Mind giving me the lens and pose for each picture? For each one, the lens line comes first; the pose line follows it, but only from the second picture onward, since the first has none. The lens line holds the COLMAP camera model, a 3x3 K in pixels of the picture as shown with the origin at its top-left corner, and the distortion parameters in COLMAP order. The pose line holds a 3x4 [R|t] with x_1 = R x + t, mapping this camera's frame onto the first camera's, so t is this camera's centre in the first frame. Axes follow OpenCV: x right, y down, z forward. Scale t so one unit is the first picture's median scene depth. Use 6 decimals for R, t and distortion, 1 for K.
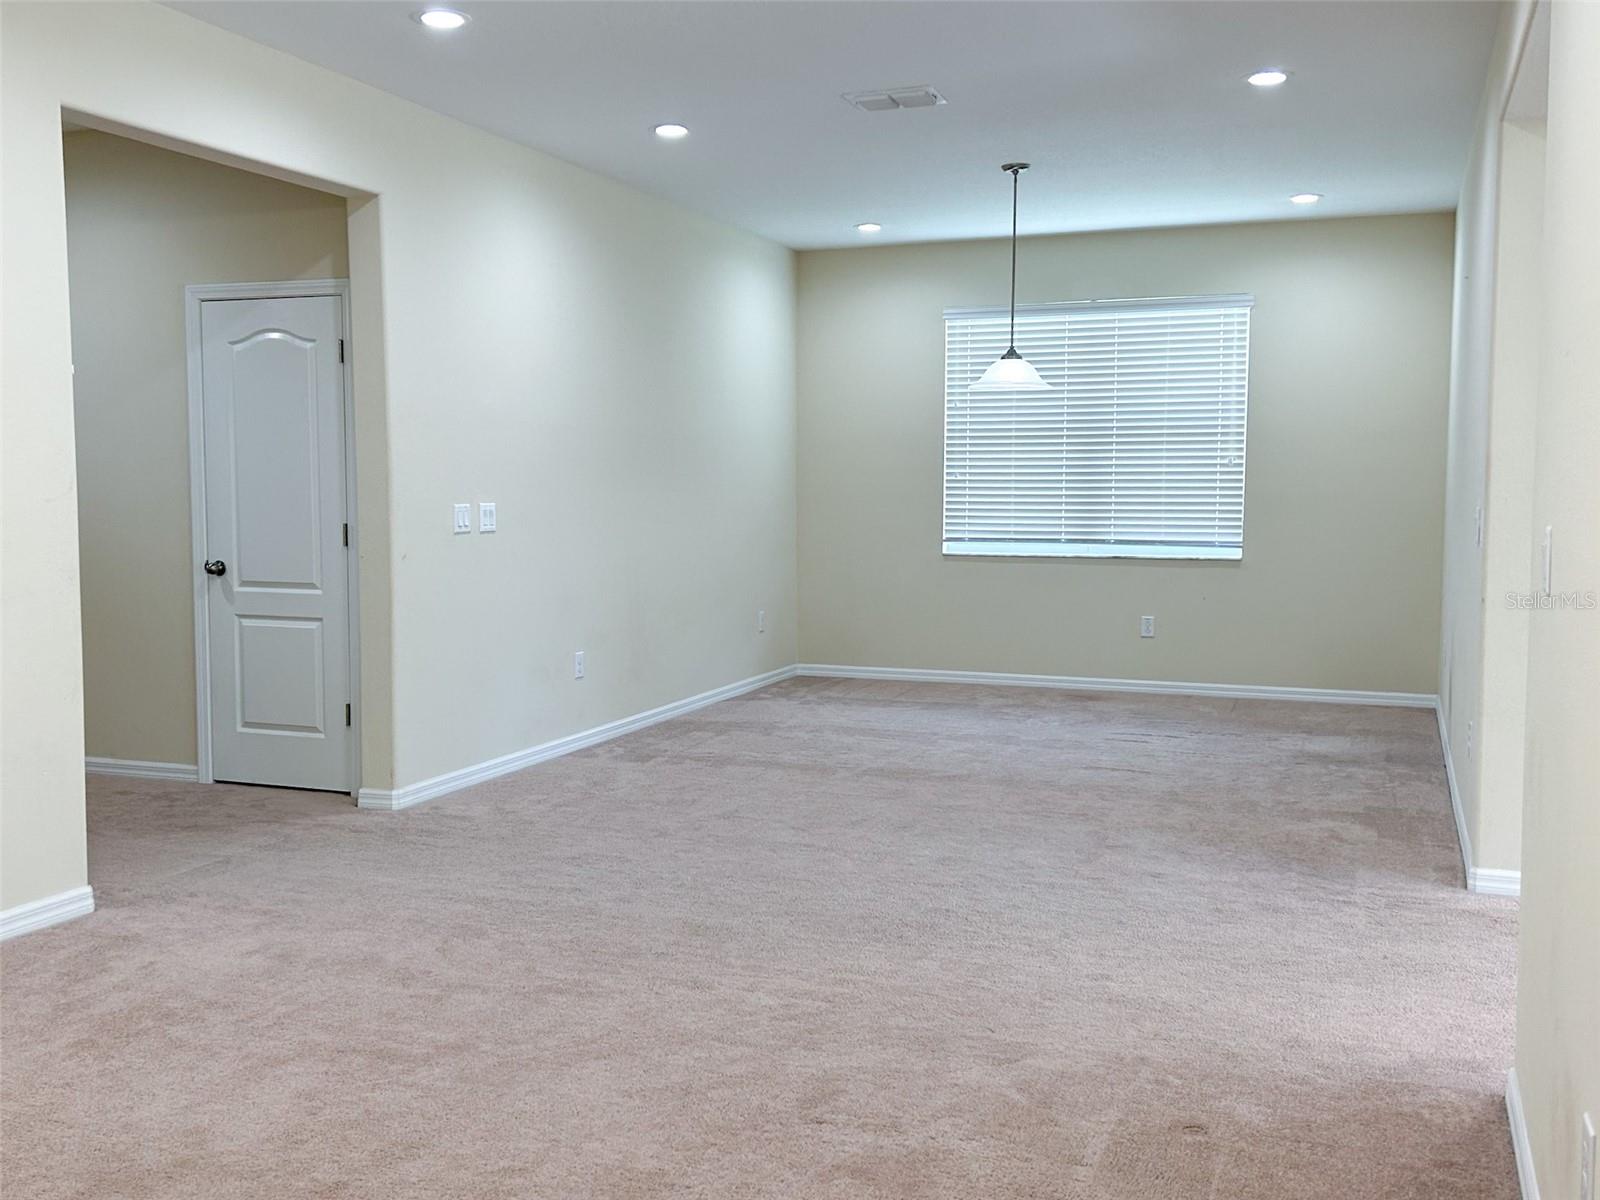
lens RADIAL K [[1551.1, 0, 791.3], [0, 1551.1, 608.2], [0, 0, 1]] dist [0.075019, -0.148896]
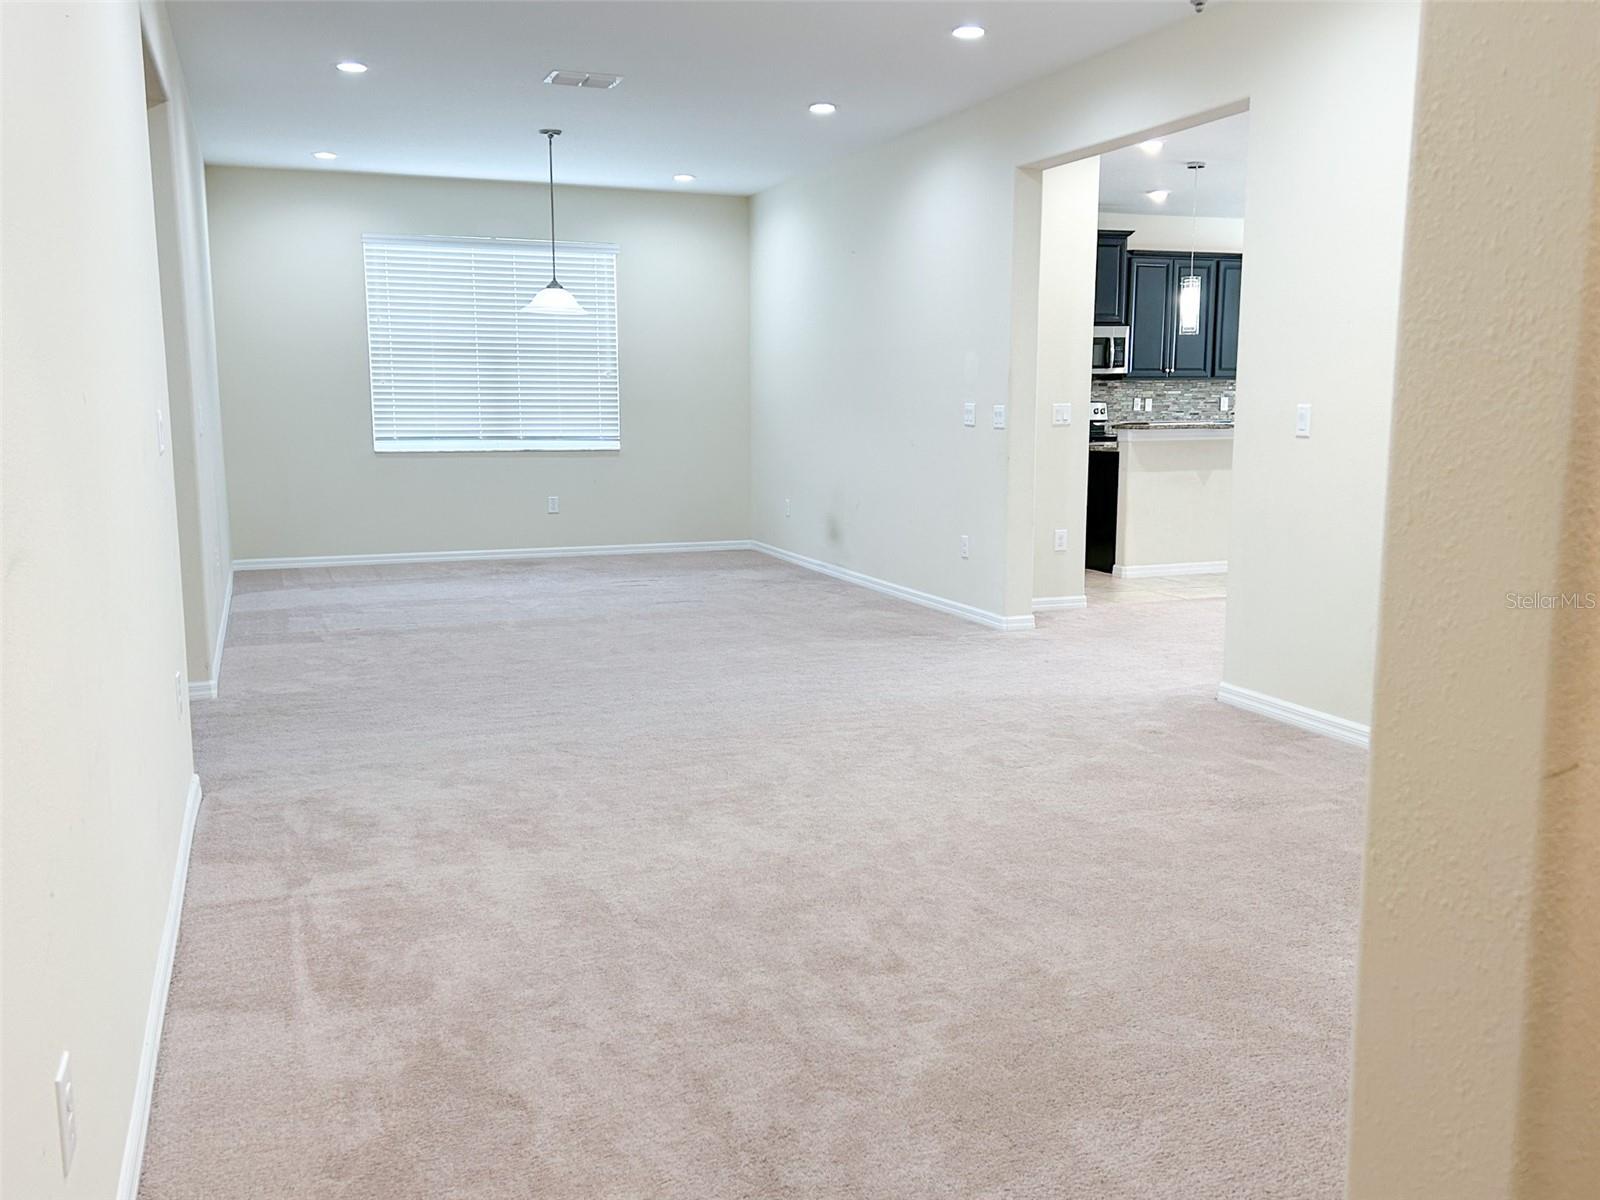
lens RADIAL K [[1420.2, 0, 800.5], [0, 1420.2, 600.3], [0, 0, 1]] dist [0.094089, -0.004439]
pose [[0.728732, -0.098162, 0.677727, -0.418056], [0.055195, 0.994872, 0.084749, 0.001970], [-0.682571, -0.024352, 0.730413, 0.014054]]
